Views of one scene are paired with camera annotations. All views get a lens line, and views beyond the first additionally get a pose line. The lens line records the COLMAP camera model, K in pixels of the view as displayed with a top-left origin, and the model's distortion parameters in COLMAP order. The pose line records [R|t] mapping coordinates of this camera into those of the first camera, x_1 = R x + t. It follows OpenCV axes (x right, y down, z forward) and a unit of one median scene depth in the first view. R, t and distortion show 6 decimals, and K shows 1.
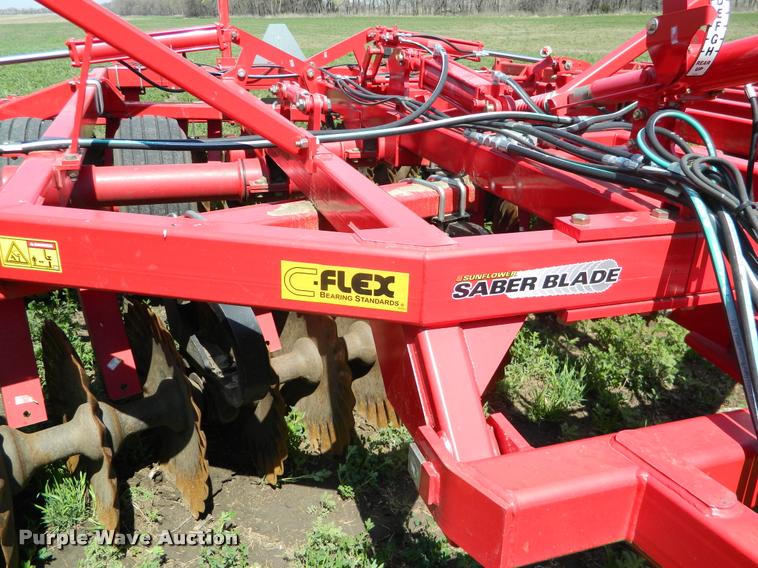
lens RADIAL K [[656.4, 0, 376.7], [0, 656.4, 280.6], [0, 0, 1]] dist [0.034643, -0.019024]
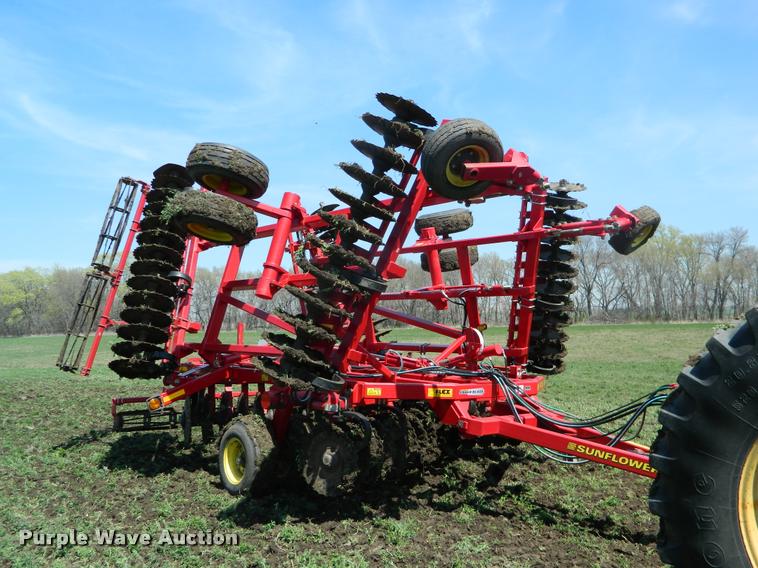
lens RADIAL K [[656.4, 0, 374.6], [0, 656.4, 280.8], [0, 0, 1]] dist [0.034643, -0.019024]
pose [[0.961248, 0.006511, 0.275609, -2.011880], [0.115708, 0.897877, -0.424769, 1.373097], [-0.250229, 0.440198, 0.862329, -3.839863]]
